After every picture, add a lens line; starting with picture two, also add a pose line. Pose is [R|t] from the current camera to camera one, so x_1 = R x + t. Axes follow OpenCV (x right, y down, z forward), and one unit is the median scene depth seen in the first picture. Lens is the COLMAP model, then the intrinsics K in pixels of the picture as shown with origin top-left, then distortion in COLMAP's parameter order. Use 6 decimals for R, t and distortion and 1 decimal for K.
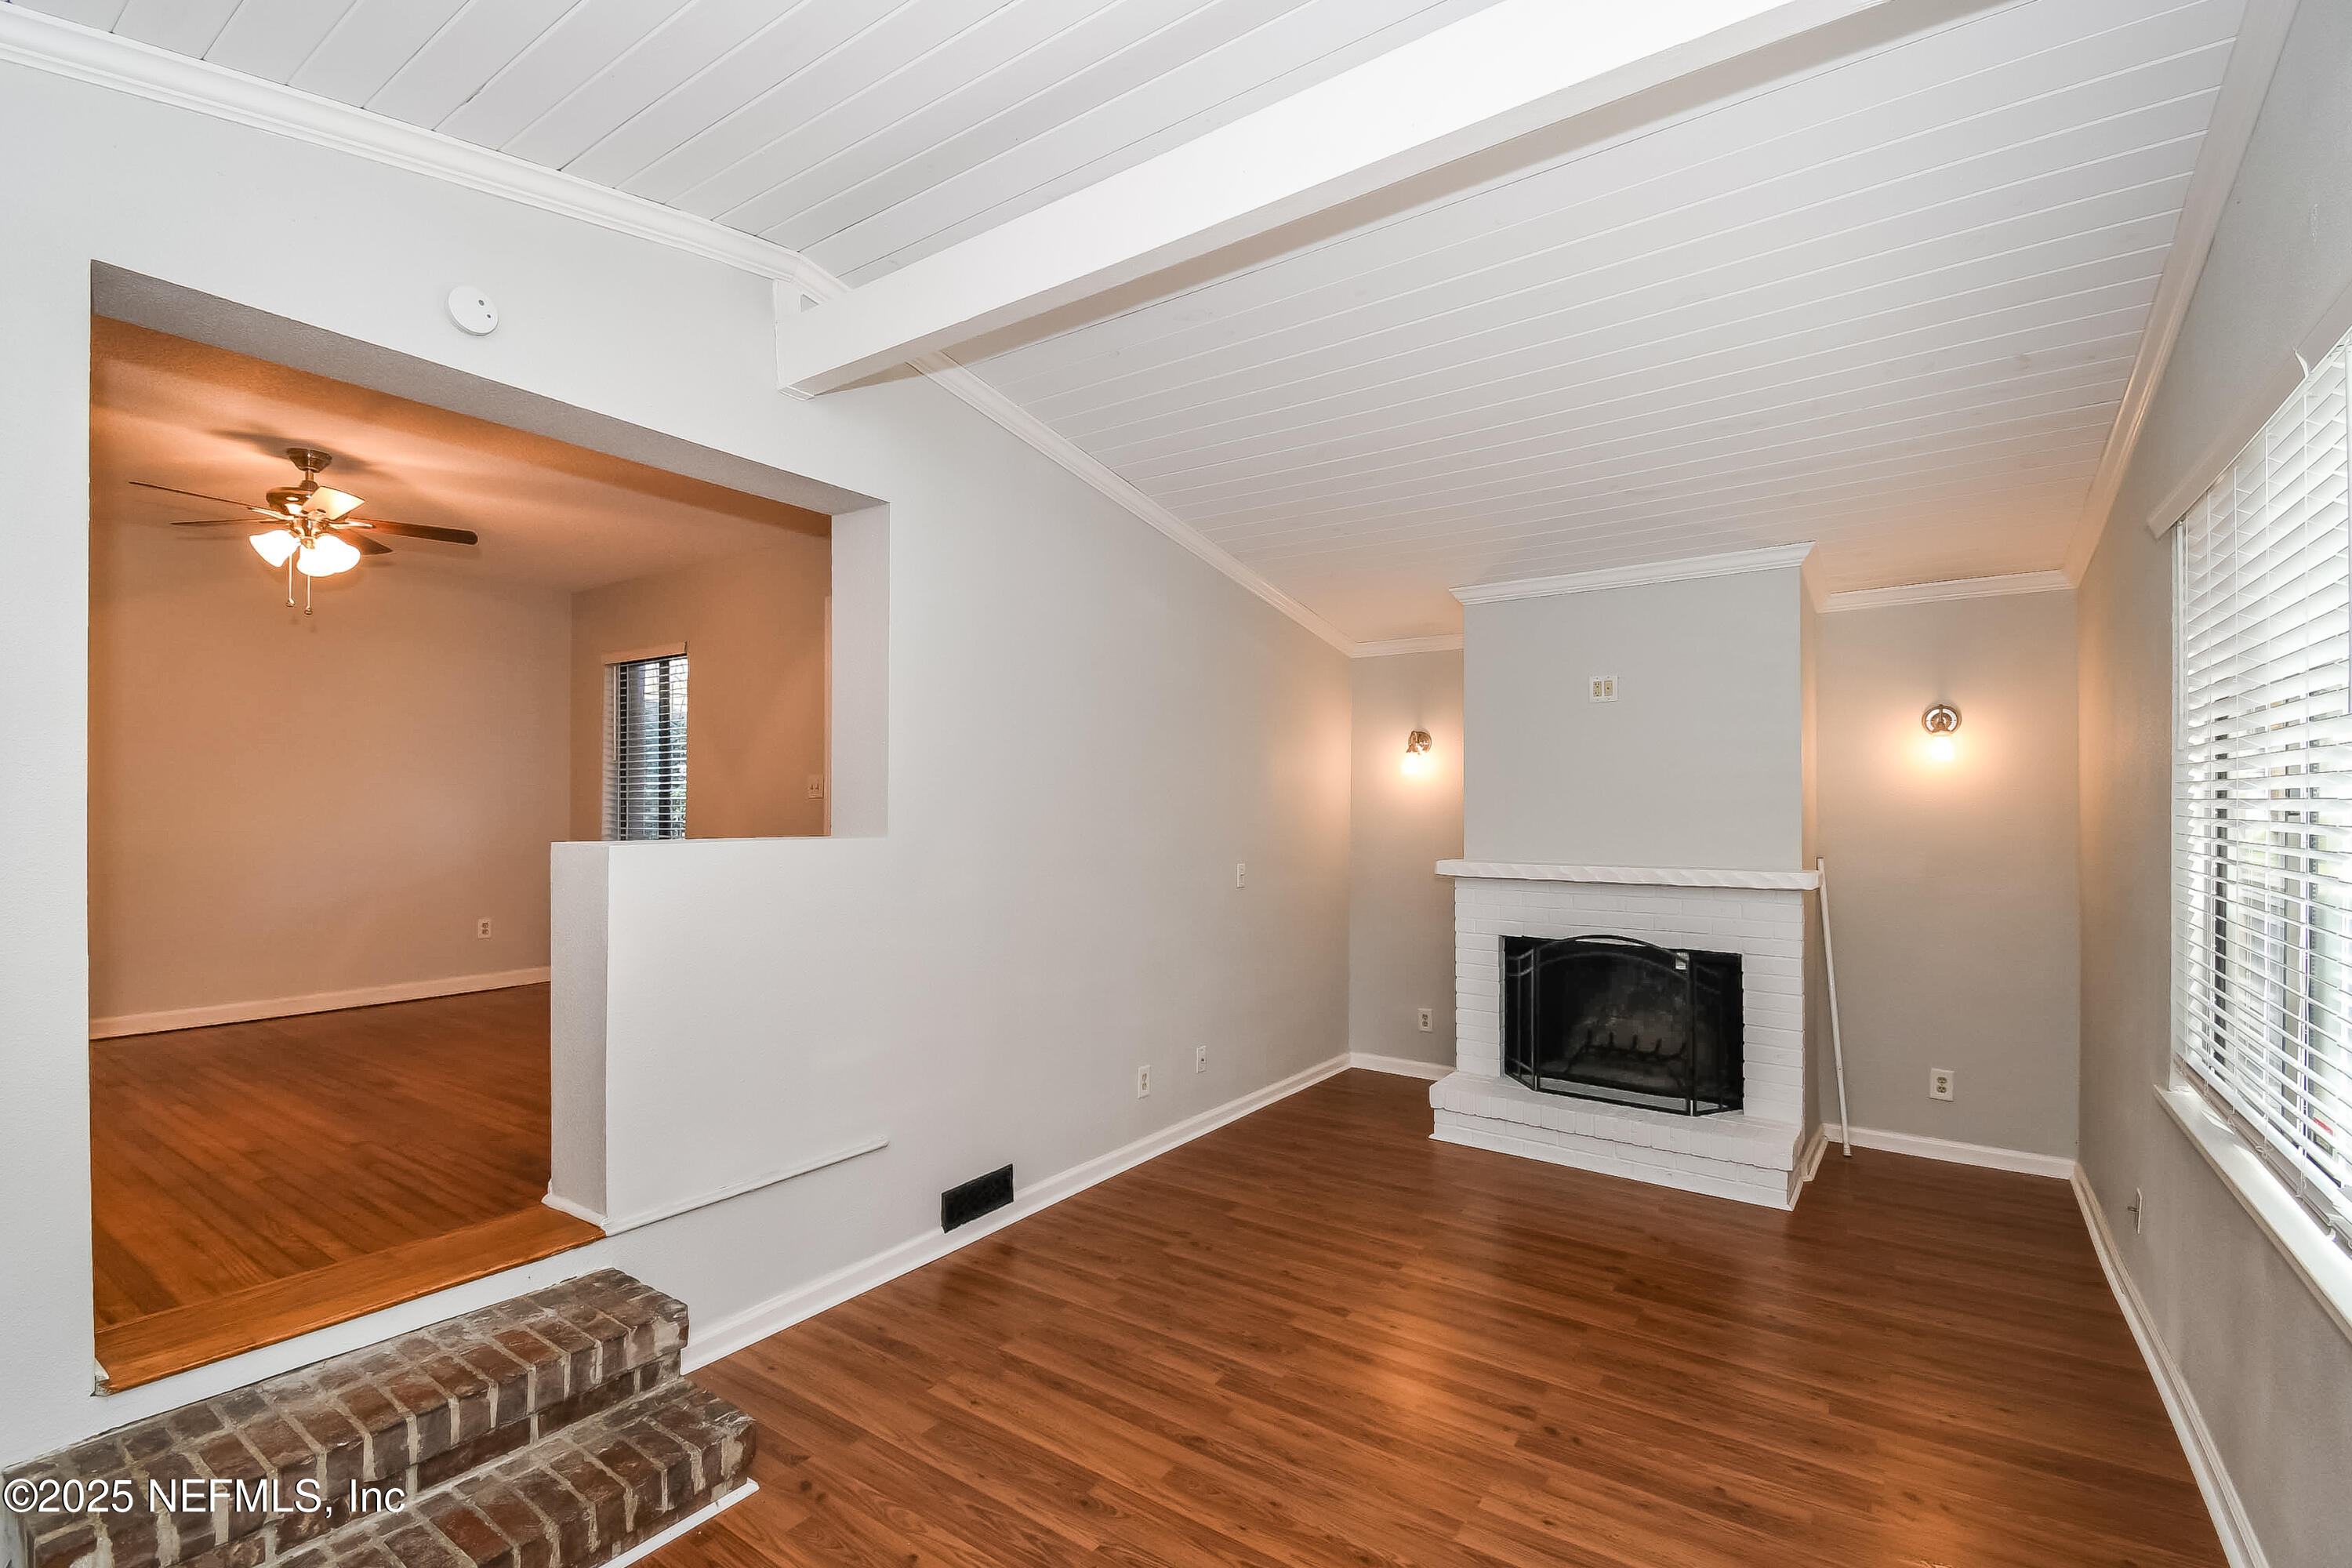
lens RADIAL K [[1054.8, 0, 1159.2], [0, 1054.8, 805.2], [0, 0, 1]] dist [0.018602, -0.002274]
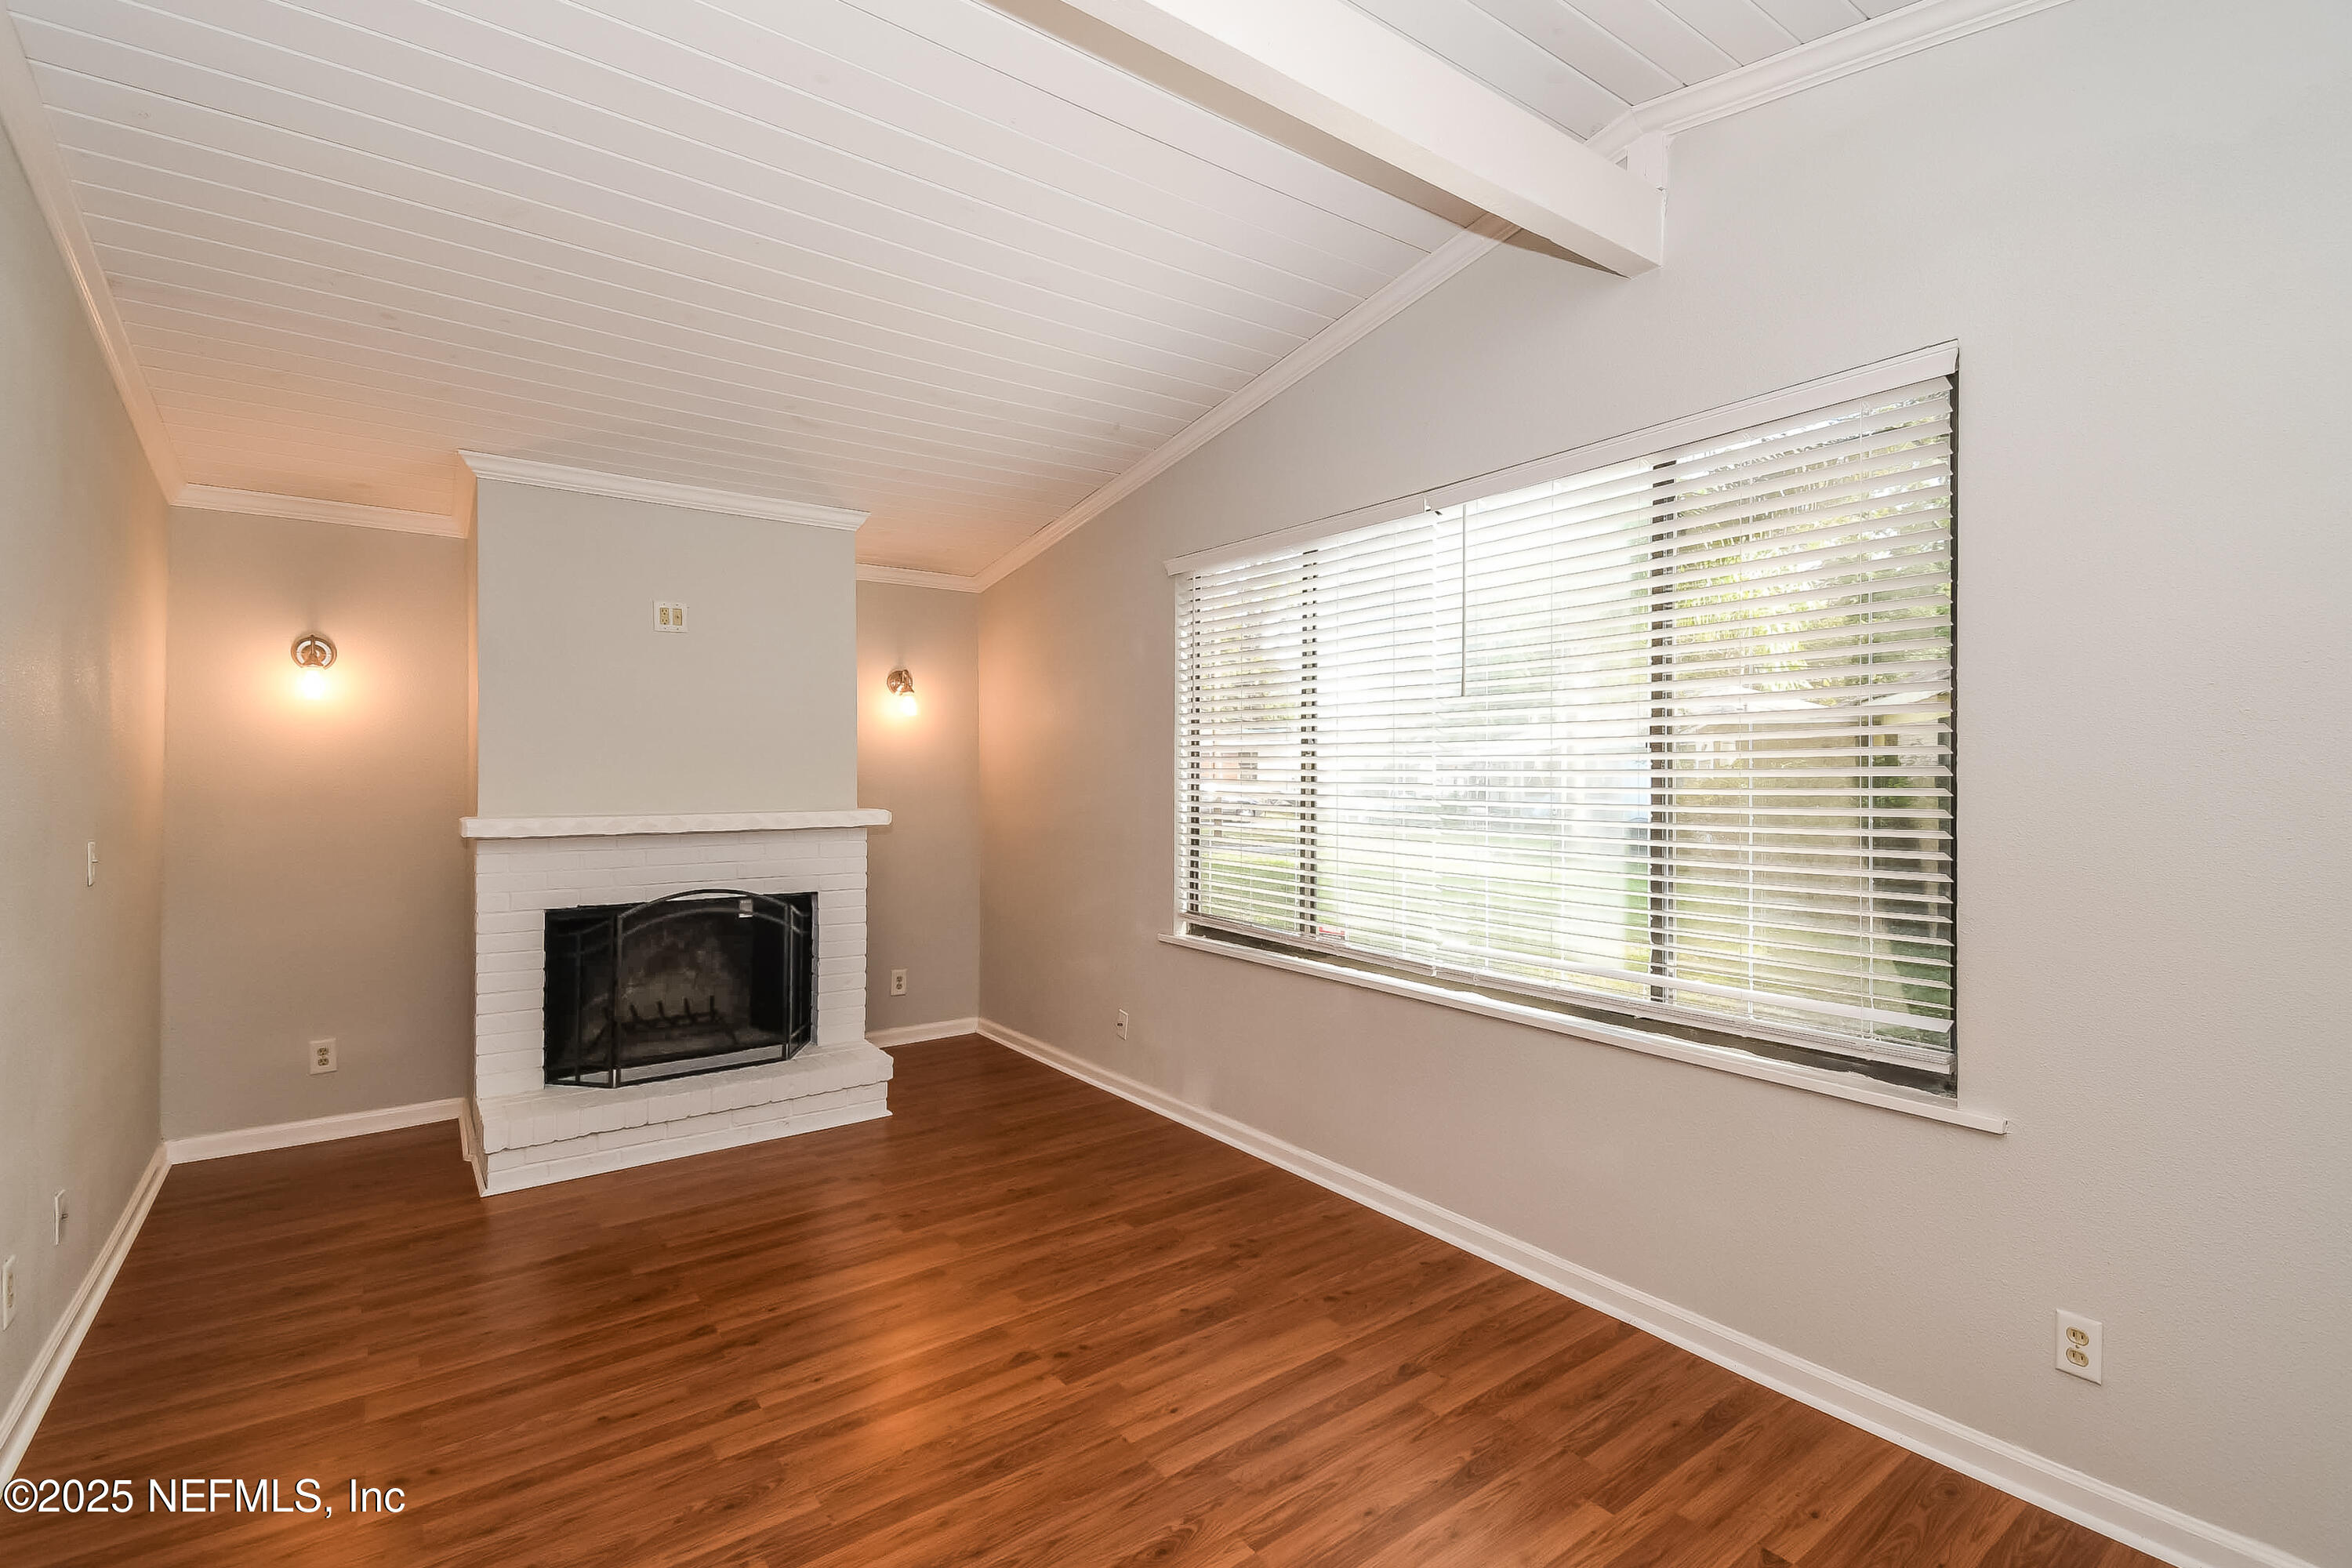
lens RADIAL K [[1054.8, 0, 1174.1], [0, 1054.8, 768.8], [0, 0, 1]] dist [0.018602, -0.002274]
pose [[0.305812, 0.002162, 0.952089, -0.394123], [-0.004316, 0.999990, -0.000884, 0.022486], [-0.952082, -0.003839, 0.305819, 0.417867]]
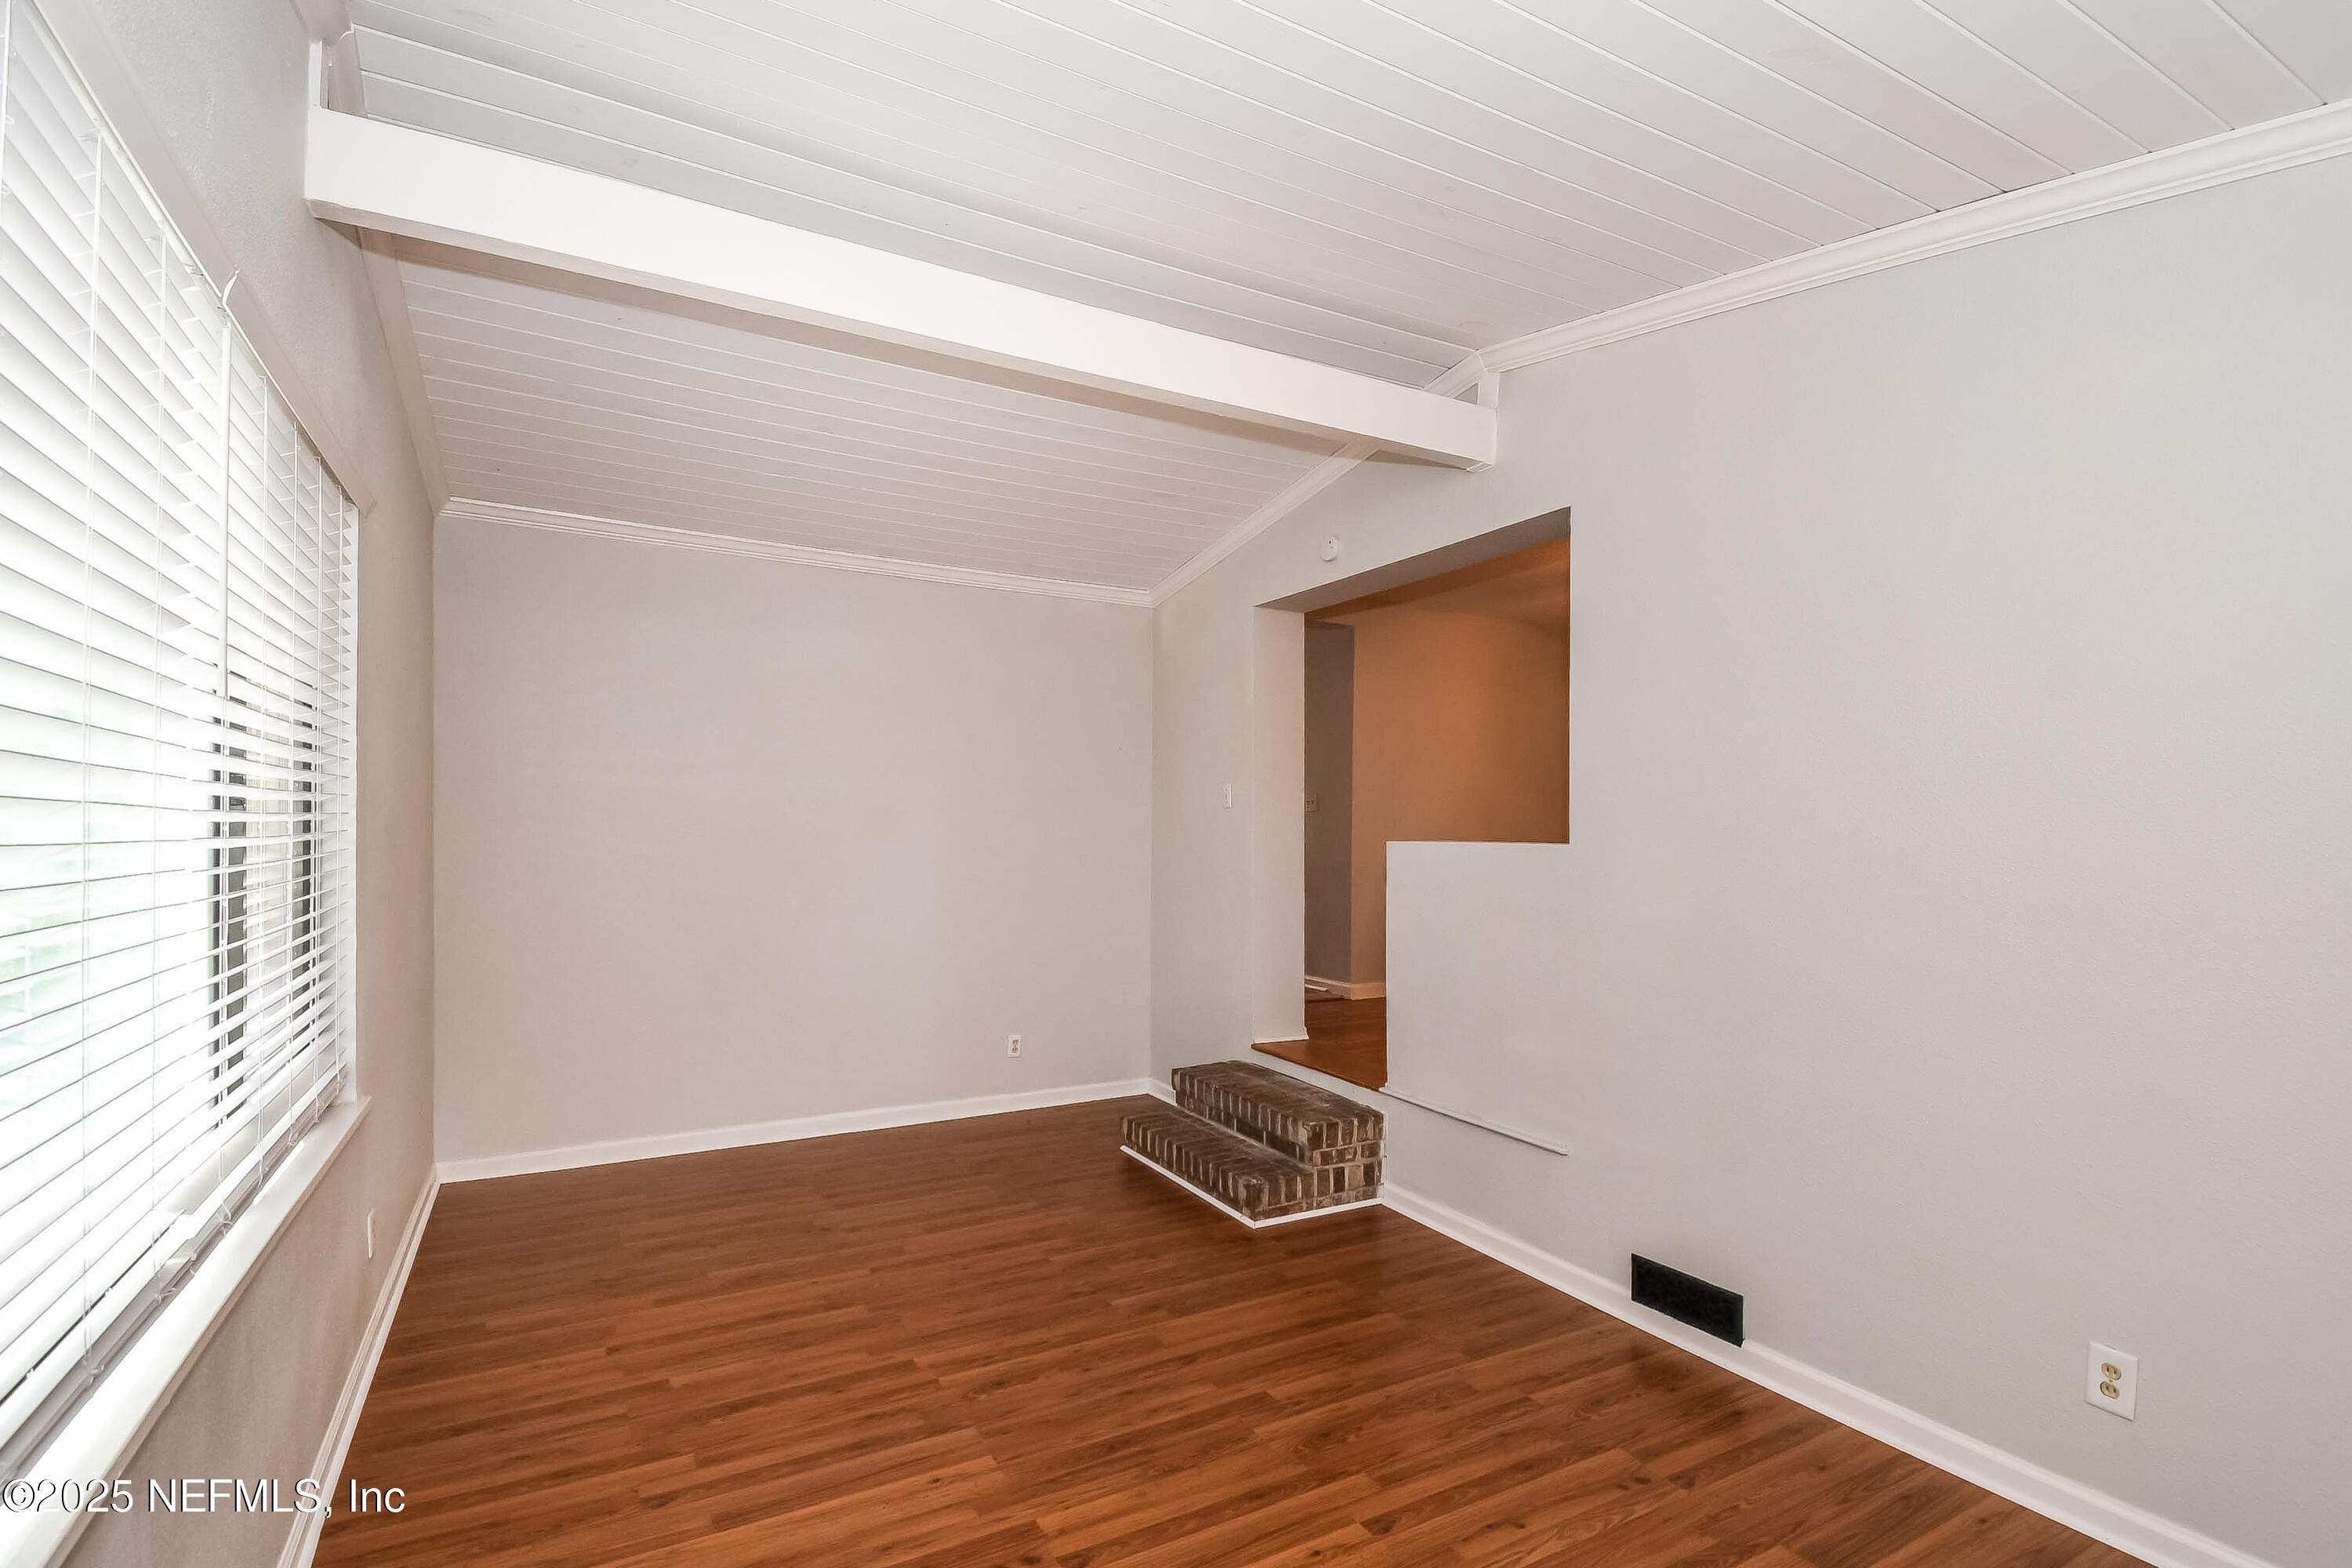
lens RADIAL K [[1054.8, 0, 1165.7], [0, 1054.8, 788.9], [0, 0, 1]] dist [0.018602, -0.002274]
pose [[-0.431167, -0.042451, -0.901273, 0.764551], [-0.004072, 0.998974, -0.045104, 0.023153], [0.902263, -0.015778, -0.430898, 1.025831]]
